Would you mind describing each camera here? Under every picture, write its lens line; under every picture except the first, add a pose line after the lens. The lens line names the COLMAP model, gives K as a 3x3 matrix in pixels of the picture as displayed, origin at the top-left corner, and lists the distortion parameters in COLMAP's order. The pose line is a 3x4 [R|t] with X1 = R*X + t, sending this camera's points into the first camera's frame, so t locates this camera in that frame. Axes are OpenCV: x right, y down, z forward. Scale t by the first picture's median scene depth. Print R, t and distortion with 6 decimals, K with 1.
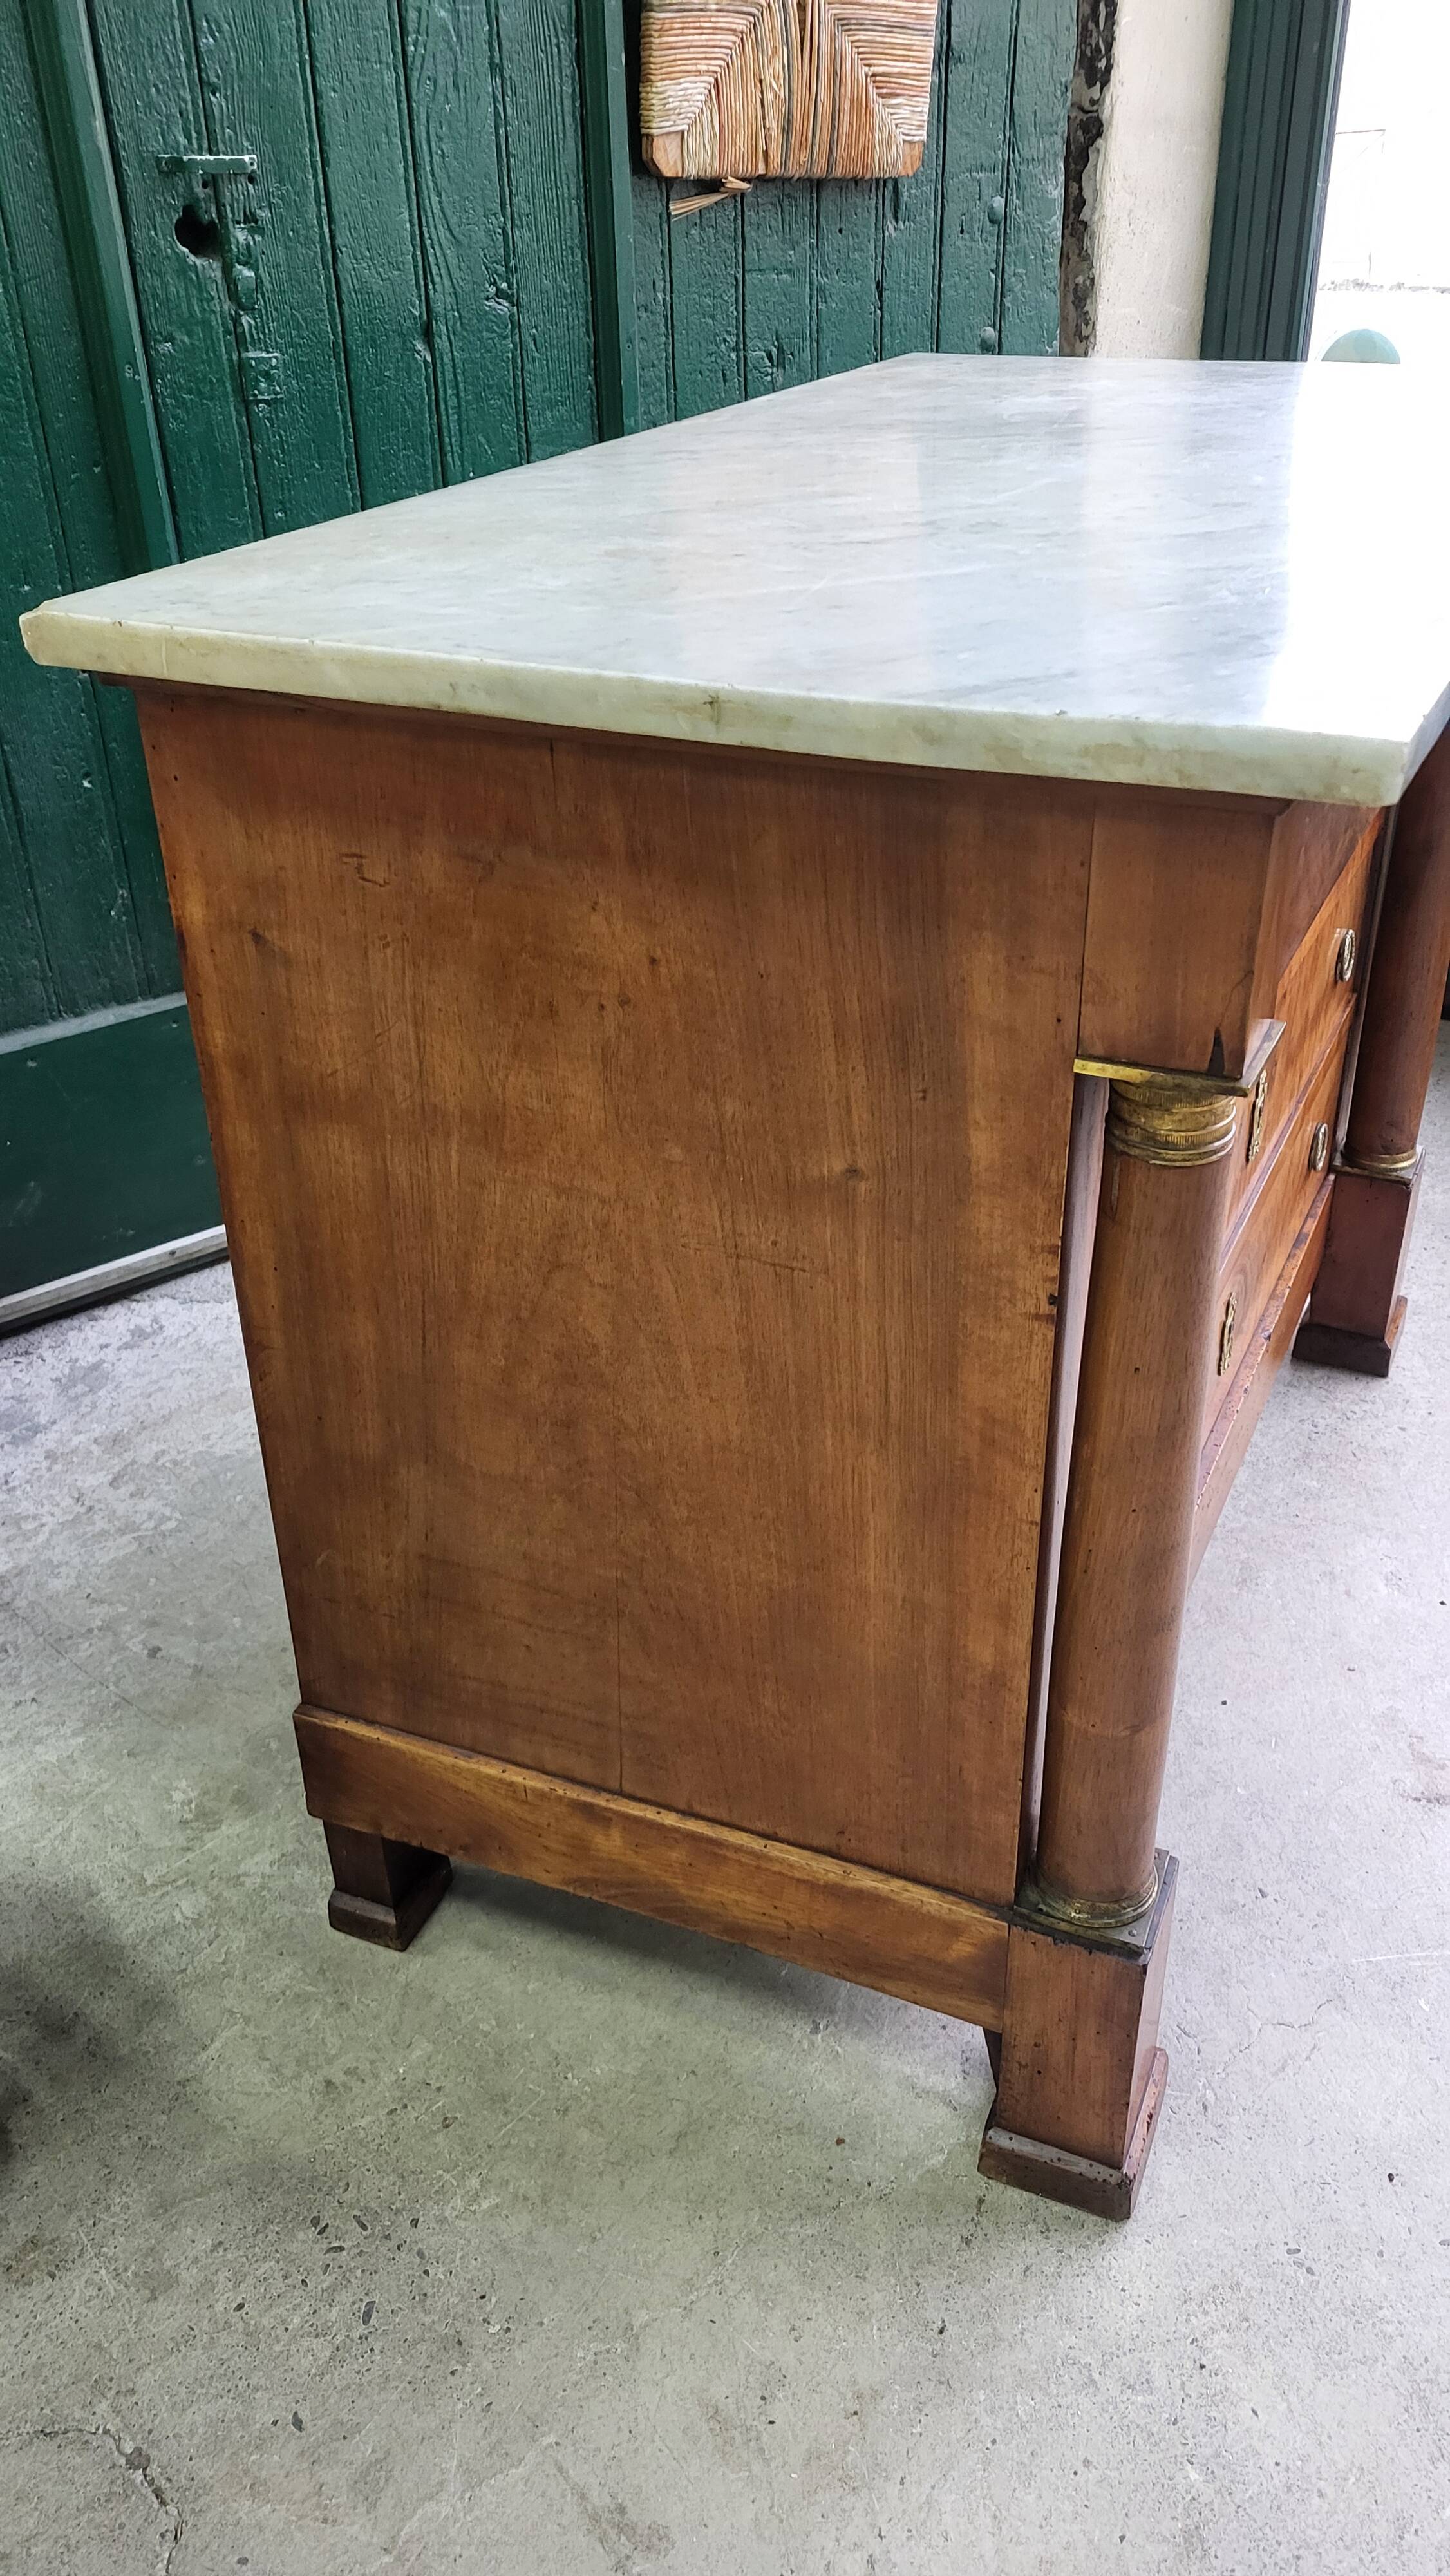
lens RADIAL K [[1969.8, 0, 741.1], [0, 1969.8, 1311.1], [0, 0, 1]] dist [0.044717, -0.026349]
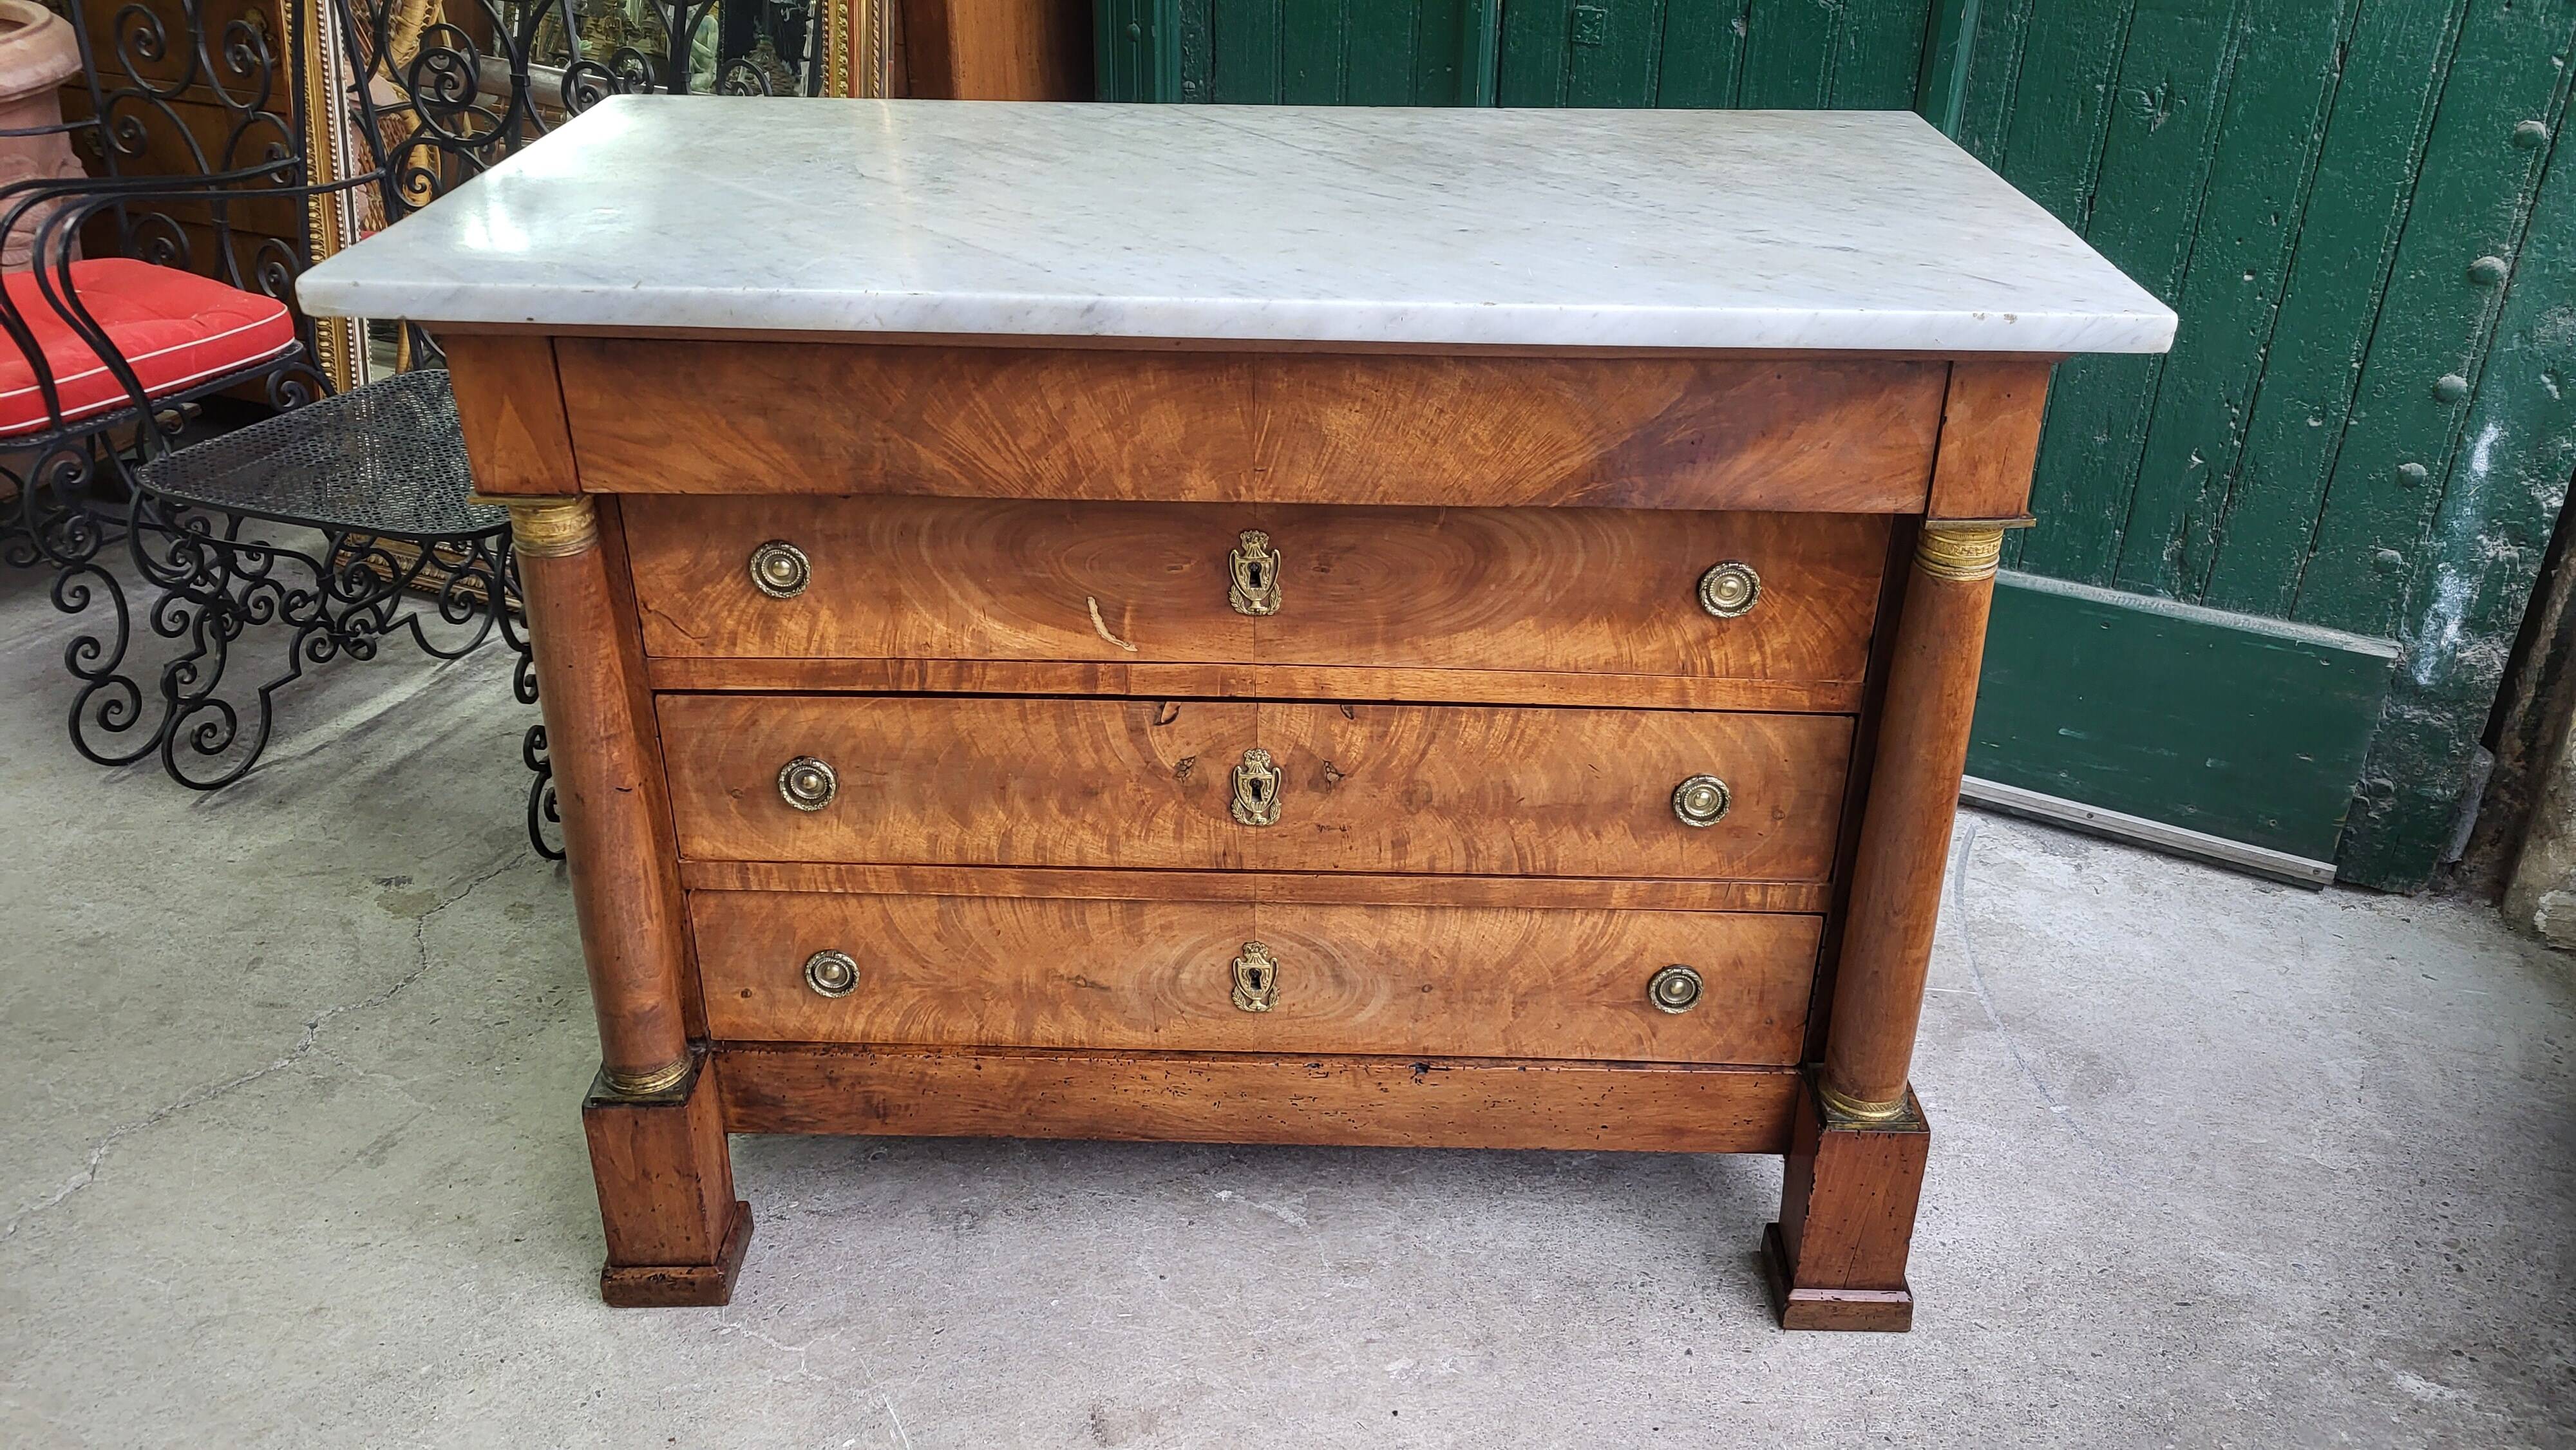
lens RADIAL K [[1969.8, 0, 1291.4], [0, 1969.8, 715.3], [0, 0, 1]] dist [0.044717, -0.026349]
pose [[0.390478, 0.445454, -0.805666, 1.410847], [-0.485255, 0.843288, 0.231070, -0.488956], [0.782339, 0.300726, 0.545444, 0.503061]]
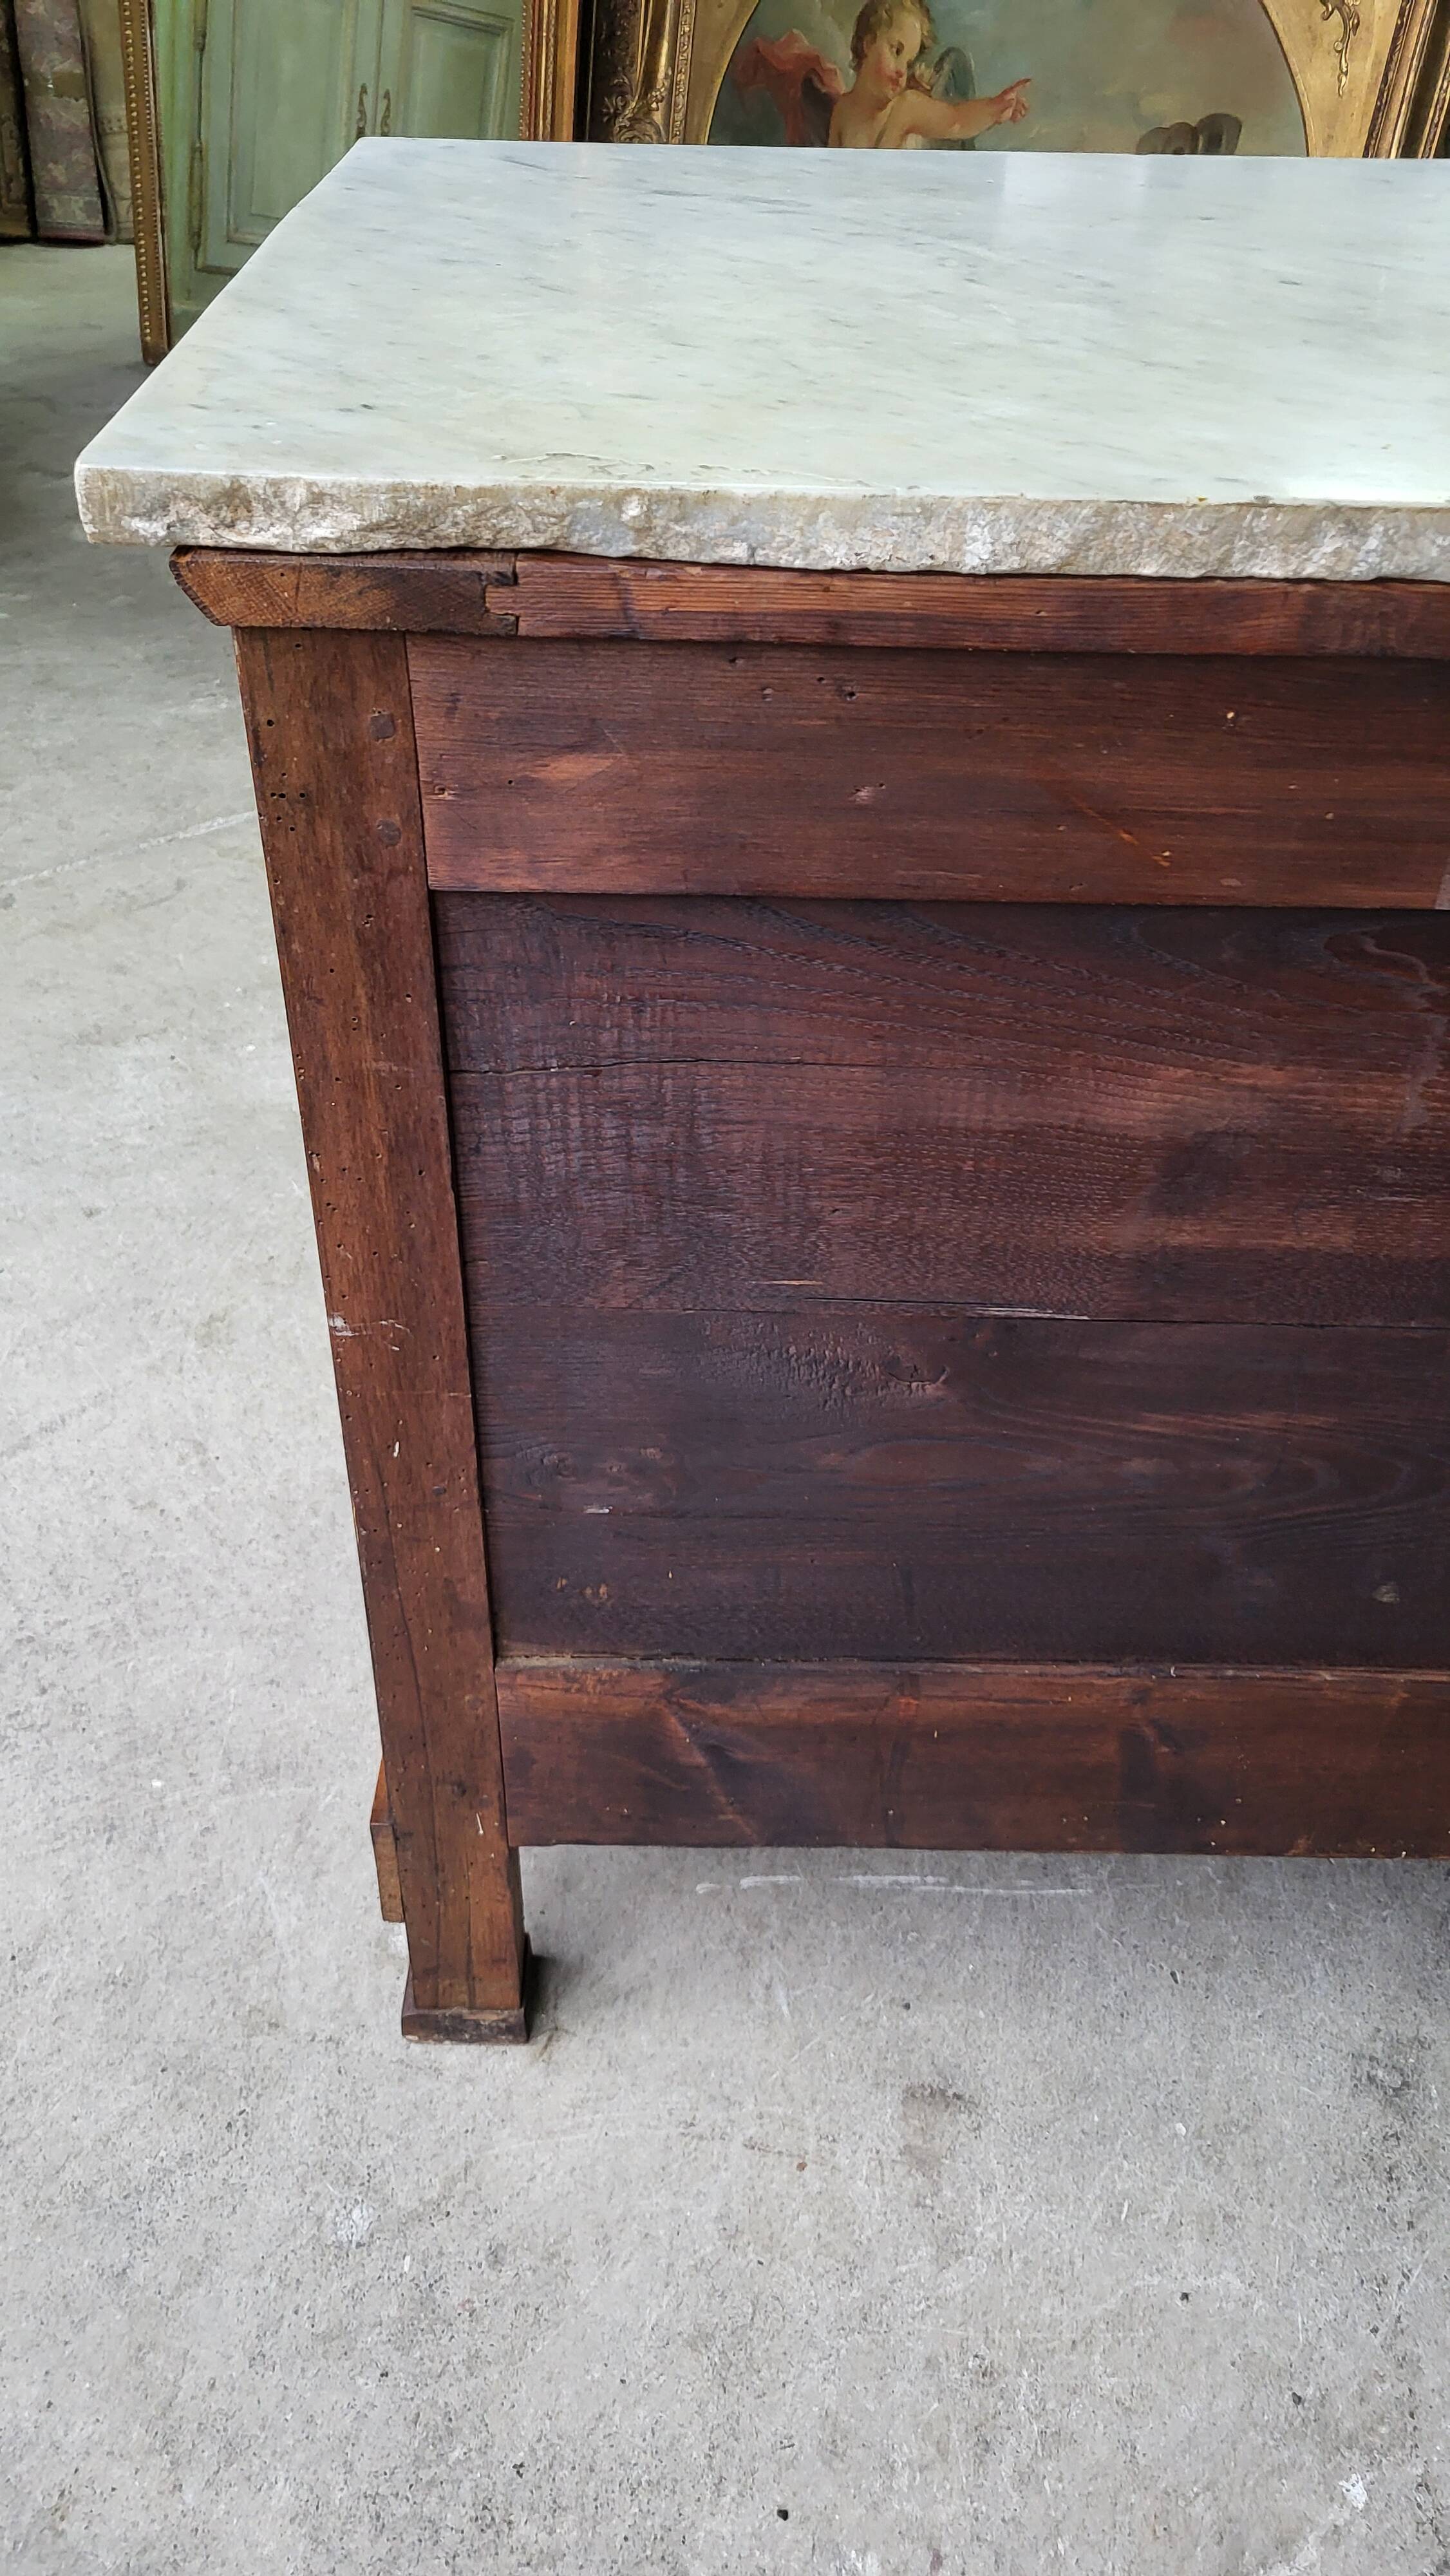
lens RADIAL K [[1969.8, 0, 735.9], [0, 1969.8, 1323.2], [0, 0, 1]] dist [0.044717, -0.026349]
pose [[-0.996038, -0.075646, 0.046760, 0.539130], [0.018090, 0.342465, 0.939357, -0.777950], [-0.087072, 0.936480, -0.339739, 1.294975]]
